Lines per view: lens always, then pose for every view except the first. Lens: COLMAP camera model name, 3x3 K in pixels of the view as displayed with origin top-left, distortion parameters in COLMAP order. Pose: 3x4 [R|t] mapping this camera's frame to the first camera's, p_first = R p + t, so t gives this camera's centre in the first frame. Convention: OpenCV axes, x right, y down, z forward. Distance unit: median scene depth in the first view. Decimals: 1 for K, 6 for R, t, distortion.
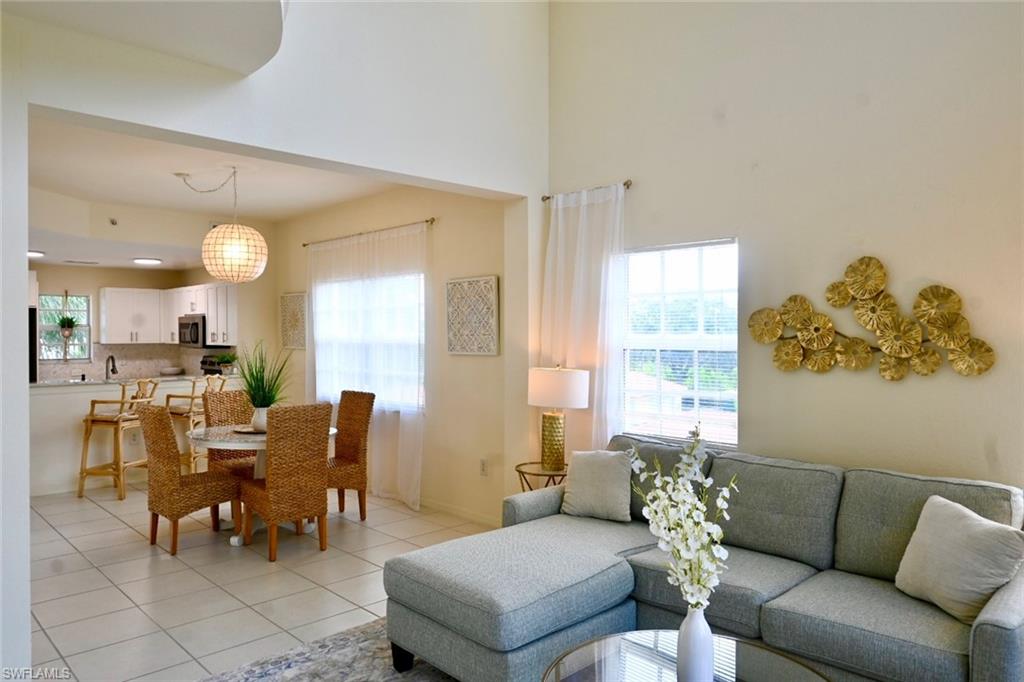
lens RADIAL K [[696.3, 0, 512.6], [0, 696.3, 339.2], [0, 0, 1]] dist [-0.002845, -0.003202]
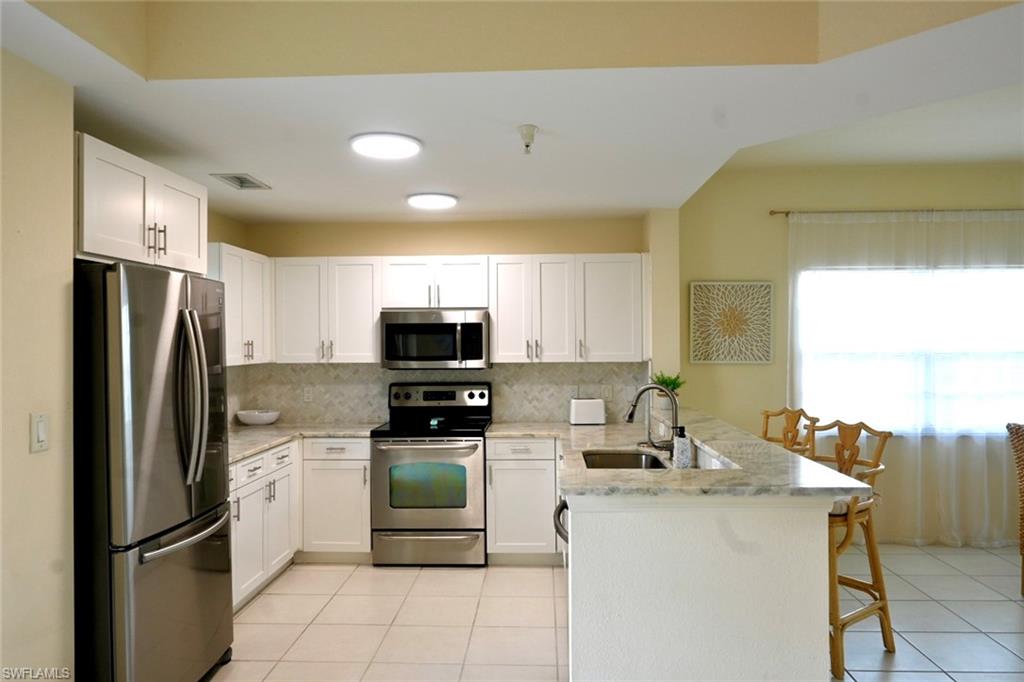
lens RADIAL K [[696.3, 0, 512.6], [0, 696.3, 339.2], [0, 0, 1]] dist [-0.002845, -0.003202]
pose [[0.724567, -0.000360, 0.689204, -1.019029], [0.010887, 0.999881, -0.010923, -0.005745], [-0.689118, 0.015418, 0.724485, 0.722461]]
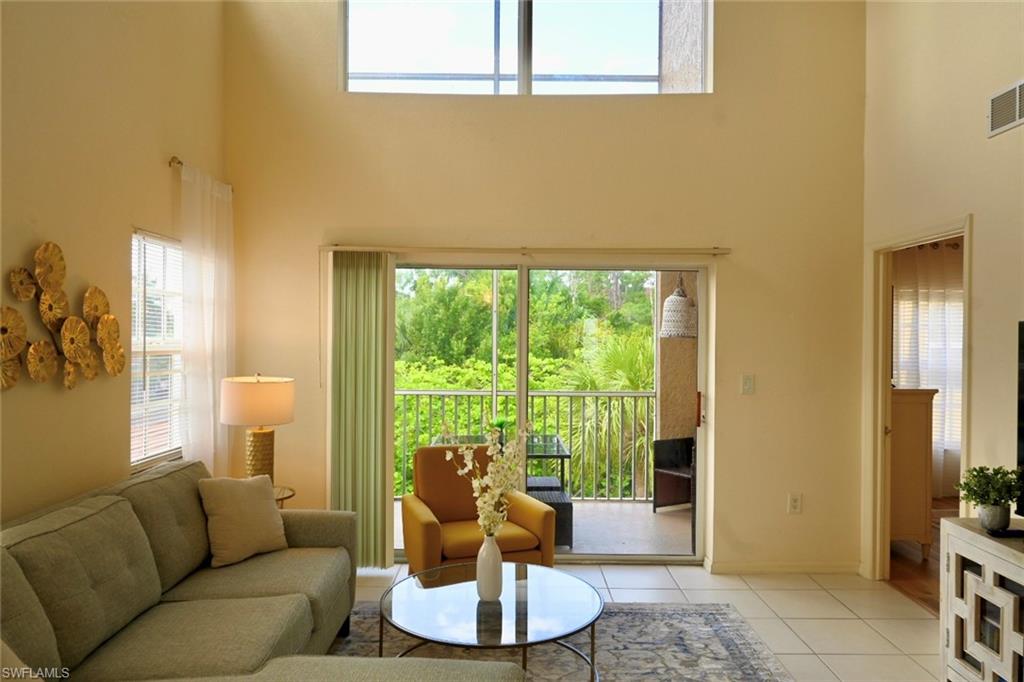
lens RADIAL K [[696.3, 0, 512.6], [0, 696.3, 339.2], [0, 0, 1]] dist [-0.002845, -0.003202]
pose [[-0.721391, -0.006168, 0.692501, -0.216258], [-0.000139, 0.999962, 0.008761, -0.005585], [-0.692528, 0.006224, -0.721364, 0.583699]]
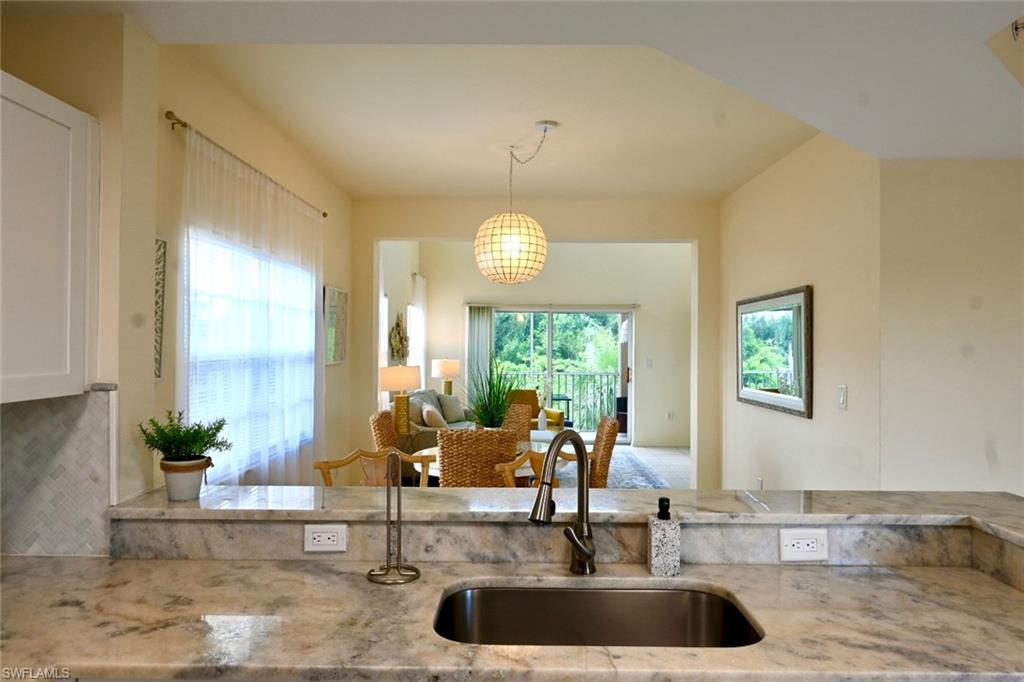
lens RADIAL K [[696.3, 0, 512.6], [0, 696.3, 339.2], [0, 0, 1]] dist [-0.002845, -0.003202]
pose [[-0.711408, 0.000572, 0.702779, -0.752662], [0.001529, 0.999999, 0.000734, -0.011174], [-0.702777, 0.001597, -0.711408, 1.212974]]
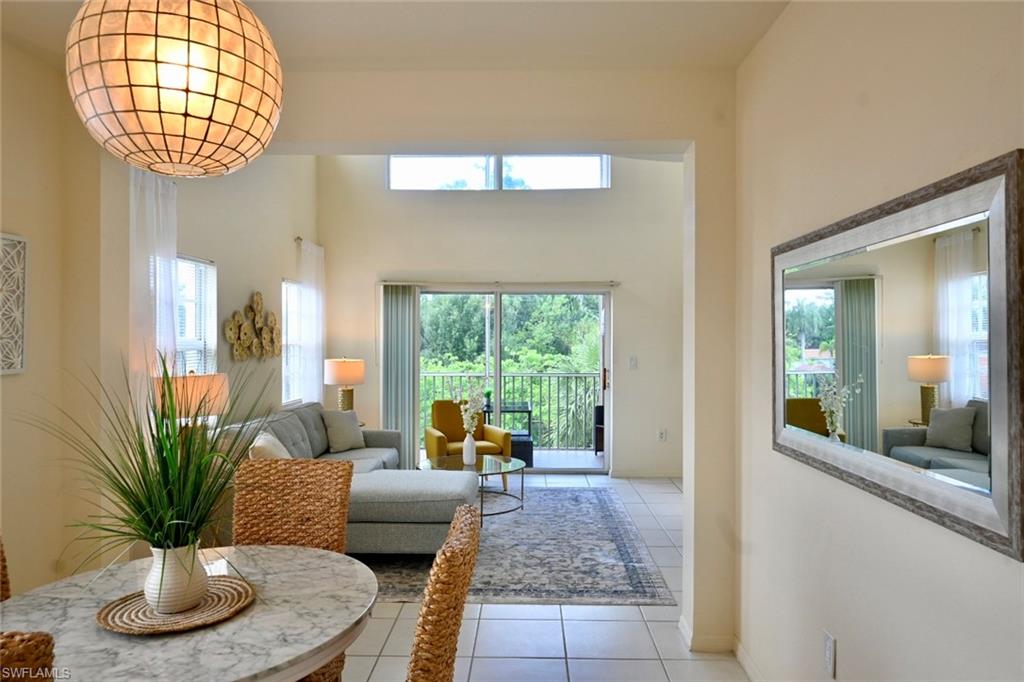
lens RADIAL K [[696.3, 0, 512.6], [0, 696.3, 339.2], [0, 0, 1]] dist [-0.002845, -0.003202]
pose [[-0.704532, -0.002621, 0.709668, -0.551363], [0.006599, 0.999926, 0.010244, -0.006813], [-0.709642, 0.011900, -0.704462, 0.847249]]
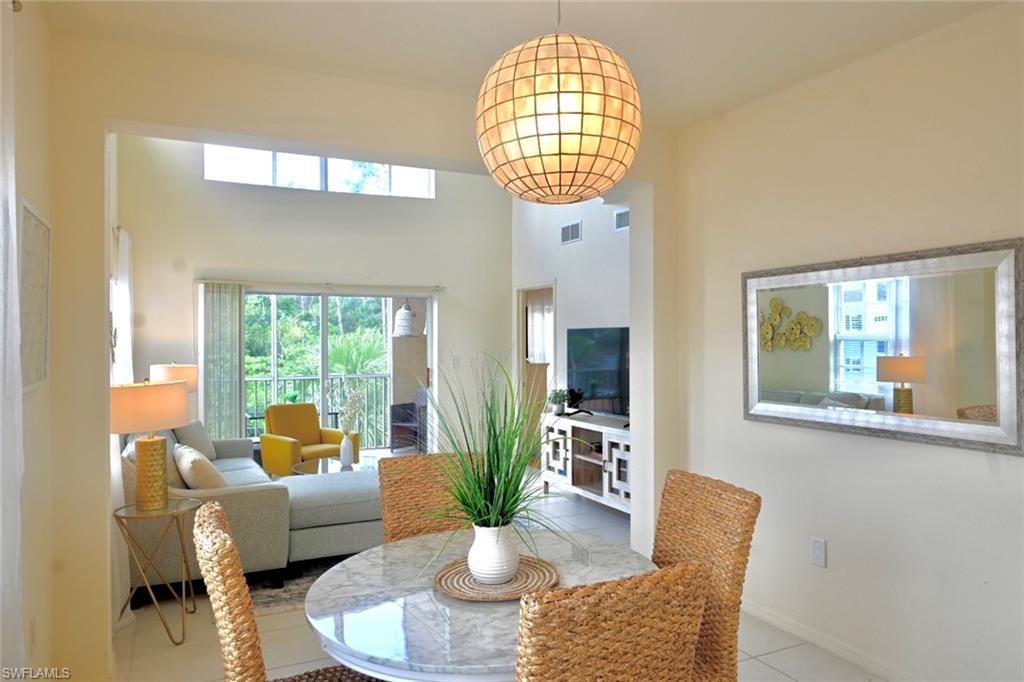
lens RADIAL K [[696.3, 0, 512.6], [0, 696.3, 339.2], [0, 0, 1]] dist [-0.002845, -0.003202]
pose [[-0.951801, 0.003271, 0.306700, -0.371929], [0.007259, 0.999903, 0.011862, -0.009664], [-0.306631, 0.013517, -0.951732, 1.034806]]
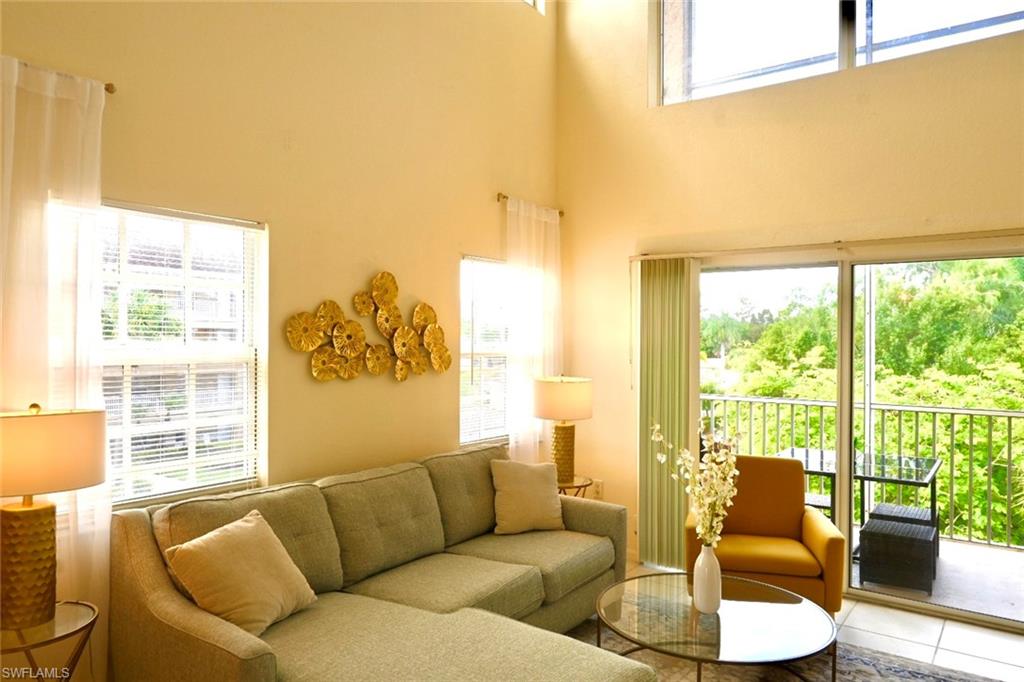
lens RADIAL K [[696.3, 0, 512.6], [0, 696.3, 339.2], [0, 0, 1]] dist [-0.002845, -0.003202]
pose [[-0.163601, 0.002007, 0.986525, -0.298131], [0.003583, 0.999993, -0.001440, -0.004151], [-0.986520, 0.003299, -0.163607, 0.472243]]
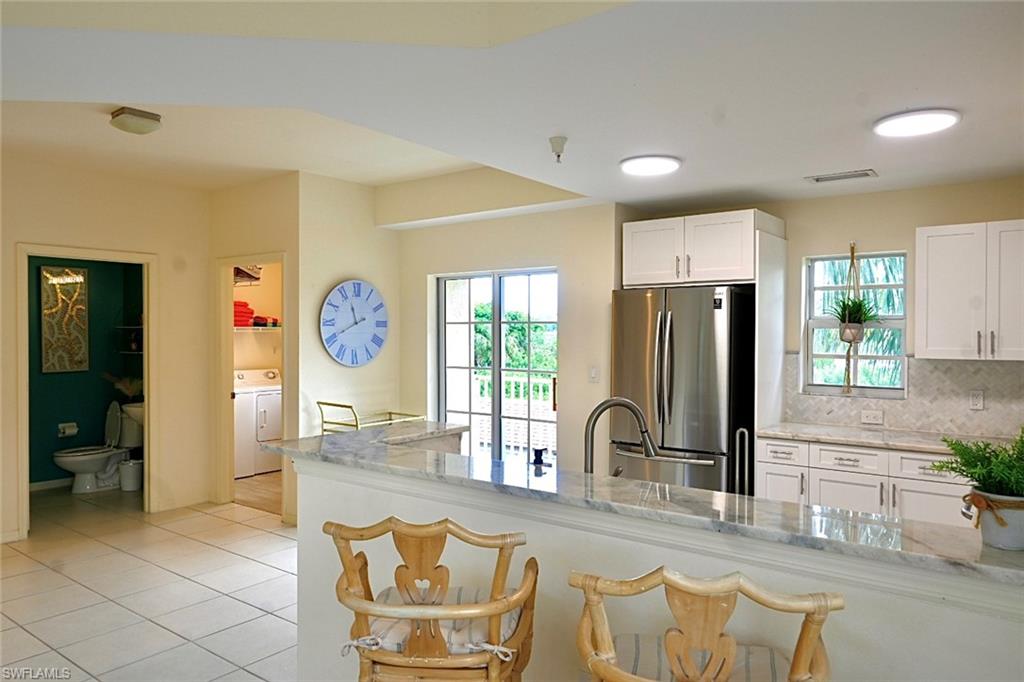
lens RADIAL K [[696.3, 0, 512.6], [0, 696.3, 339.2], [0, 0, 1]] dist [-0.002845, -0.003202]
pose [[0.155119, 0.011622, -0.987827, -0.265251], [-0.011247, 0.999887, 0.009997, -0.009450], [0.987832, 0.009559, 0.155232, 0.918973]]
